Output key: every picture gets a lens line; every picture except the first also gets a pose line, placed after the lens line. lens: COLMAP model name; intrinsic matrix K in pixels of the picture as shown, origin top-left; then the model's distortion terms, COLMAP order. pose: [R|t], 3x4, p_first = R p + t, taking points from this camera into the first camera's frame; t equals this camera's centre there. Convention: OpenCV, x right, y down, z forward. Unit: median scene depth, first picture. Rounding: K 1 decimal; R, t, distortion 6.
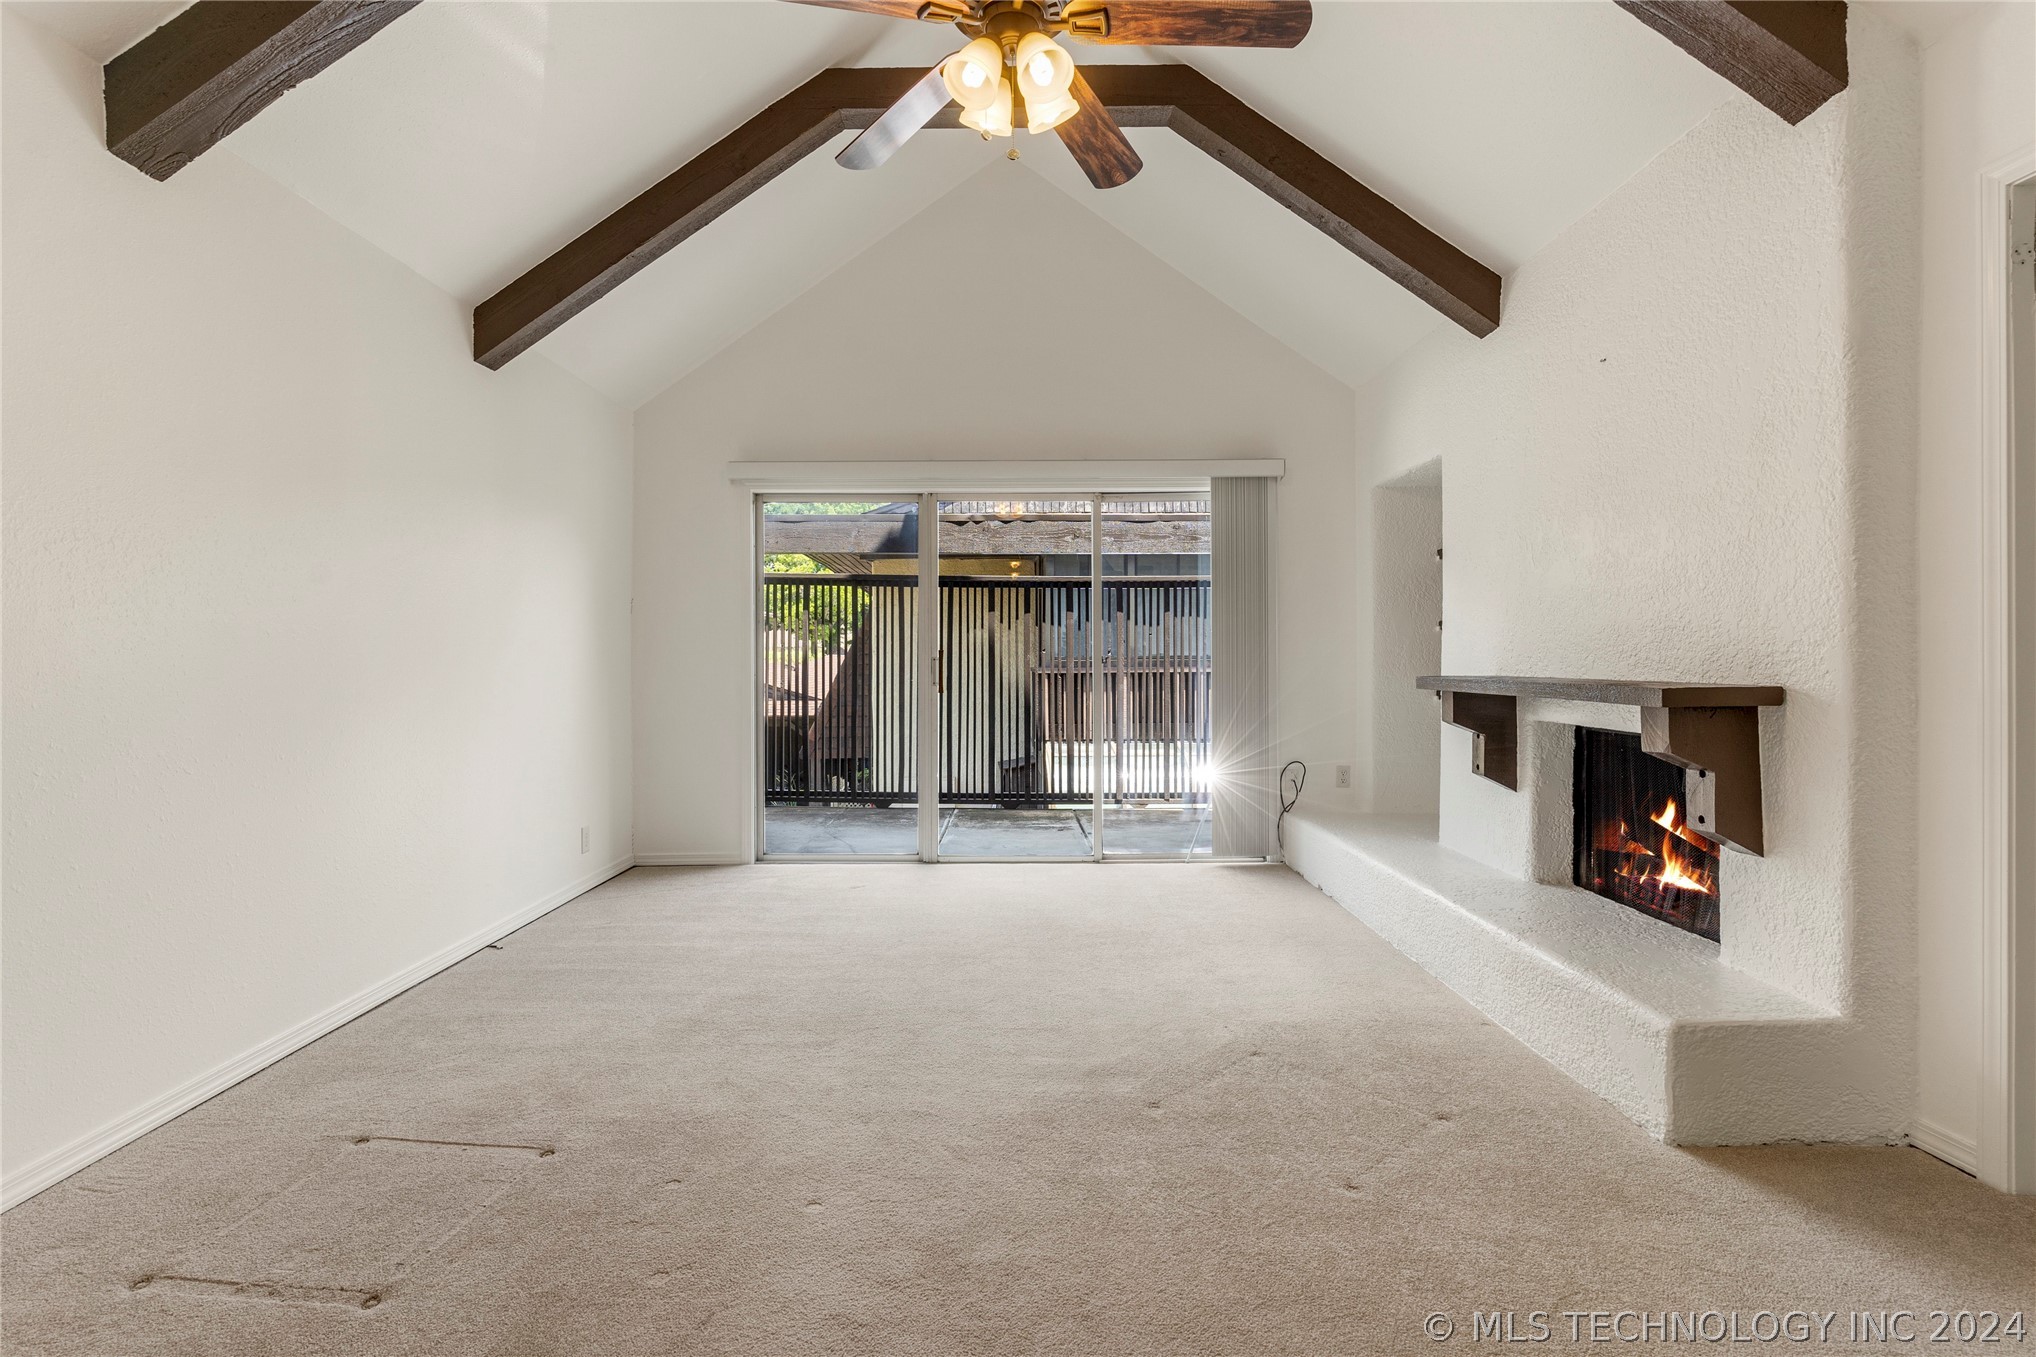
lens RADIAL K [[994.9, 0, 1015.6], [0, 994.9, 664.1], [0, 0, 1]] dist [0.002919, -0.001425]
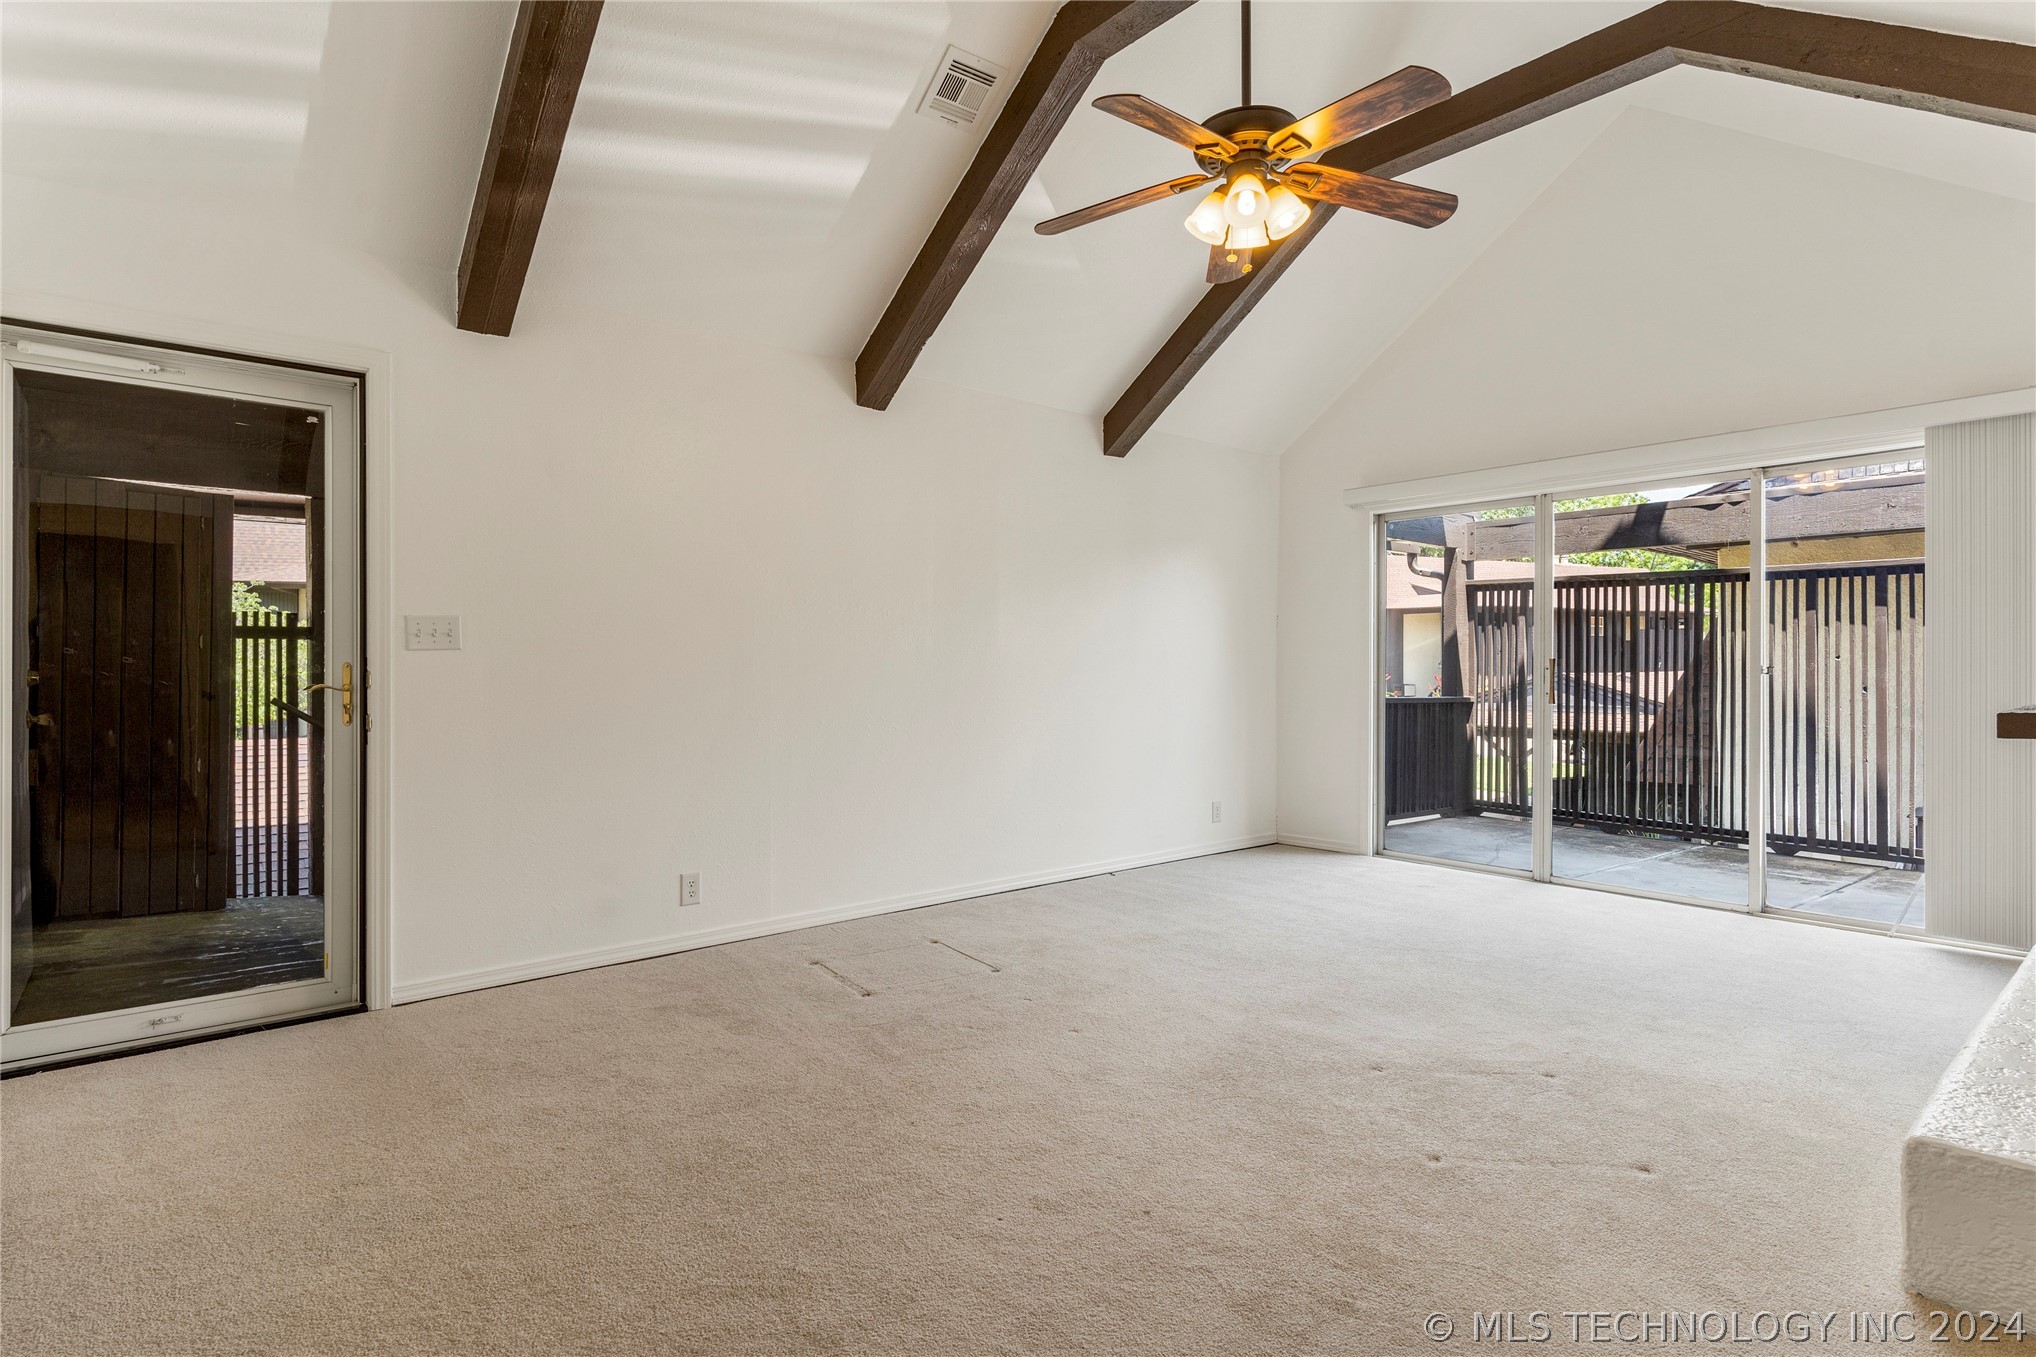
lens RADIAL K [[1029.6, 0, 1010.9], [0, 1029.6, 661.1], [0, 0, 1]] dist [0.002294, 0.000794]
pose [[0.647198, -0.000498, -0.762321, 0.337460], [-0.007345, 0.999949, -0.006889, -0.000858], [0.762286, 0.010058, 0.647162, -0.029069]]
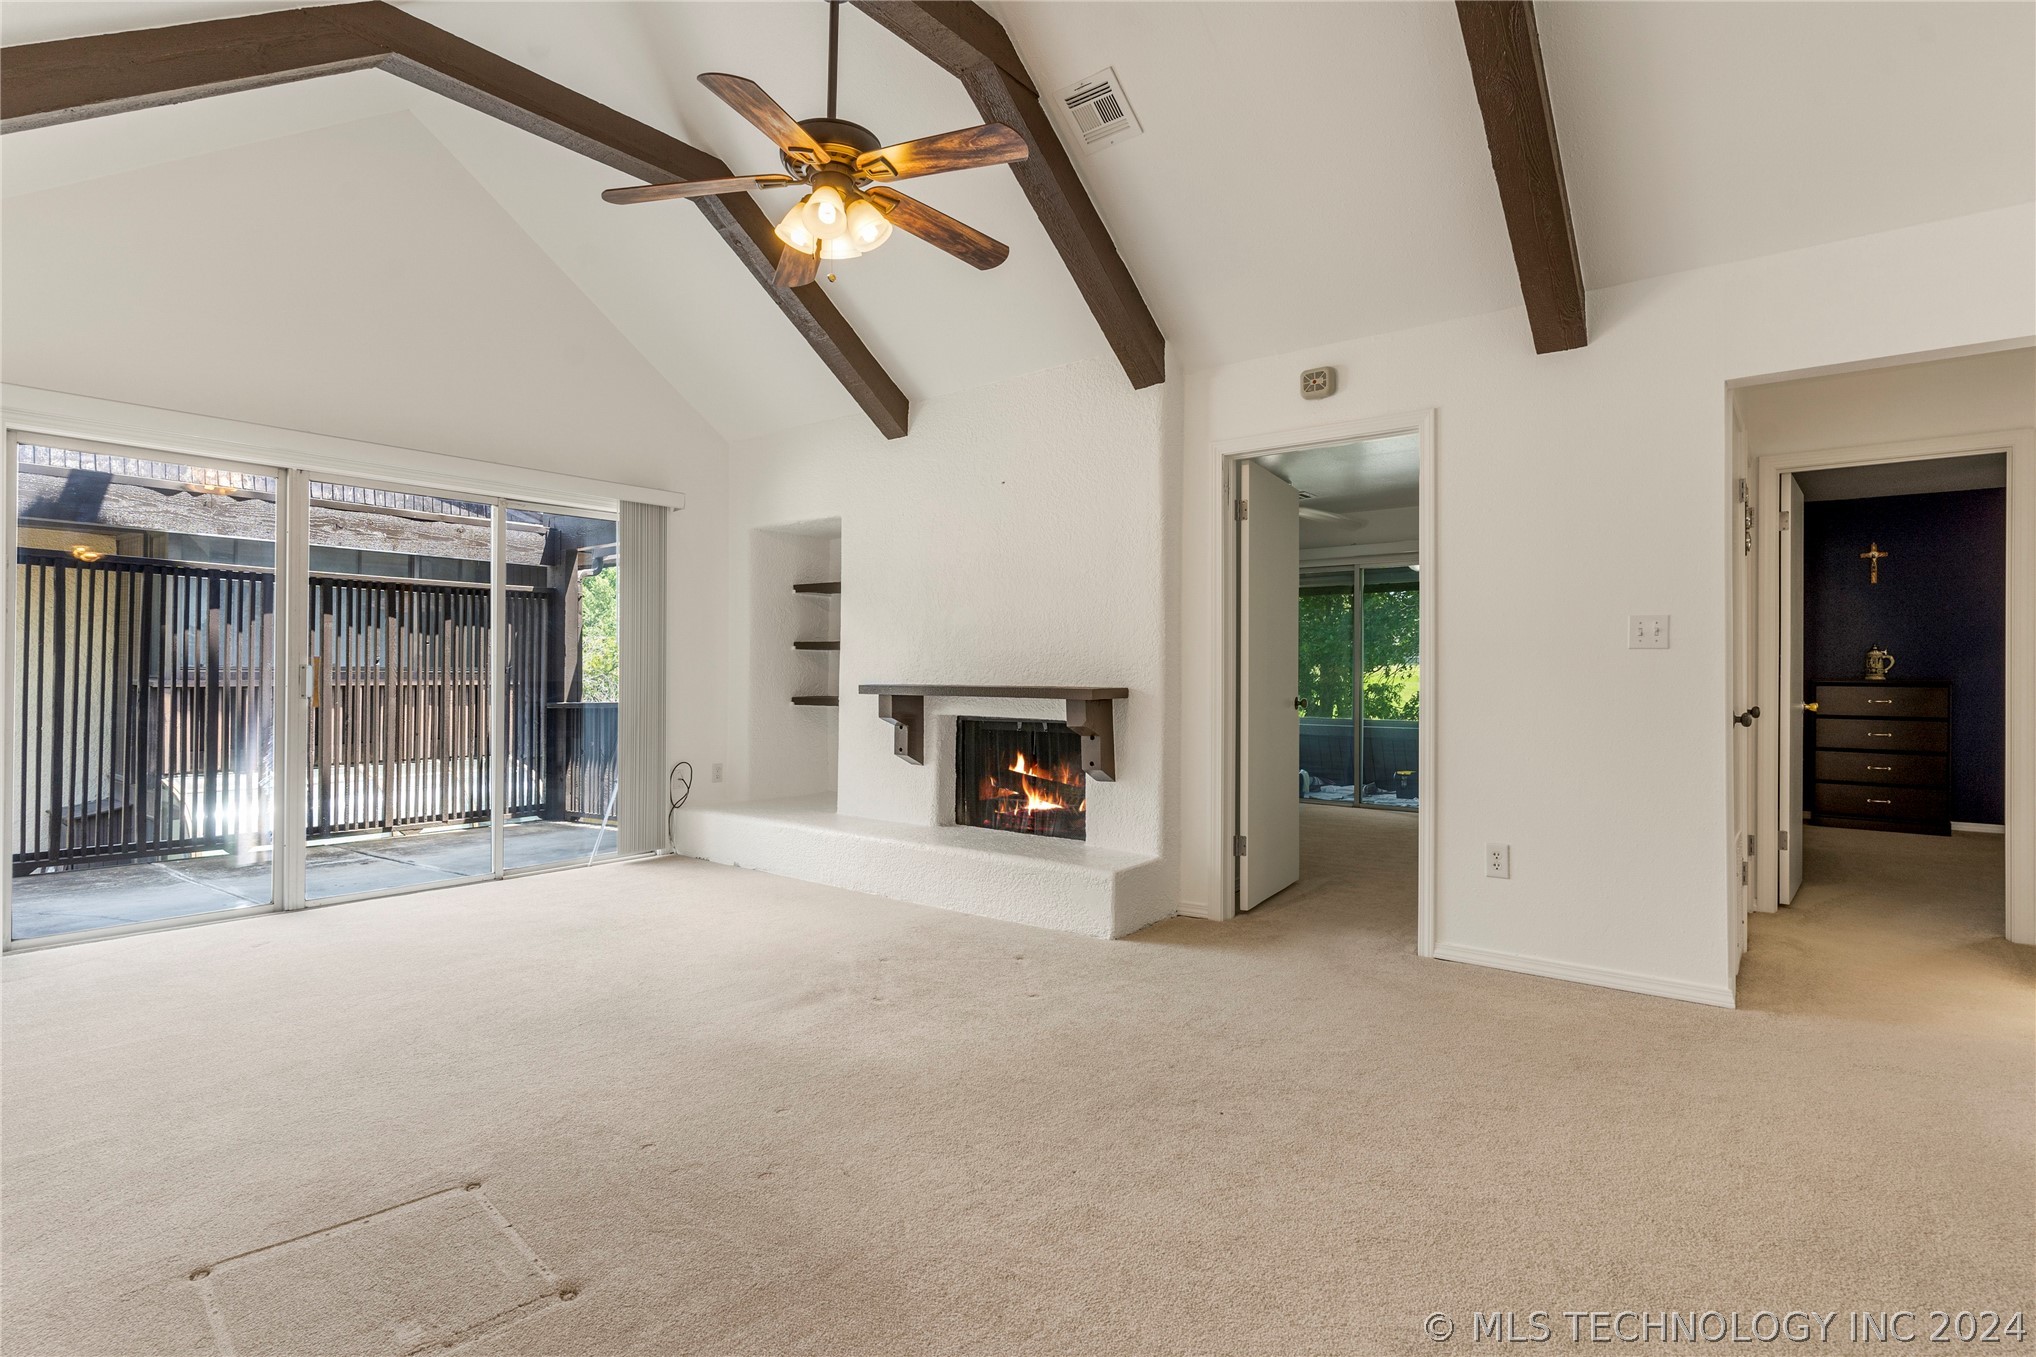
lens RADIAL K [[994.9, 0, 1016.2], [0, 994.9, 680.9], [0, 0, 1]] dist [0.002919, -0.001425]
pose [[0.626017, -0.000711, 0.779809, -0.362794], [-0.002224, 0.999994, 0.002697, 0.002258], [-0.779806, -0.003423, 0.626011, 0.000892]]
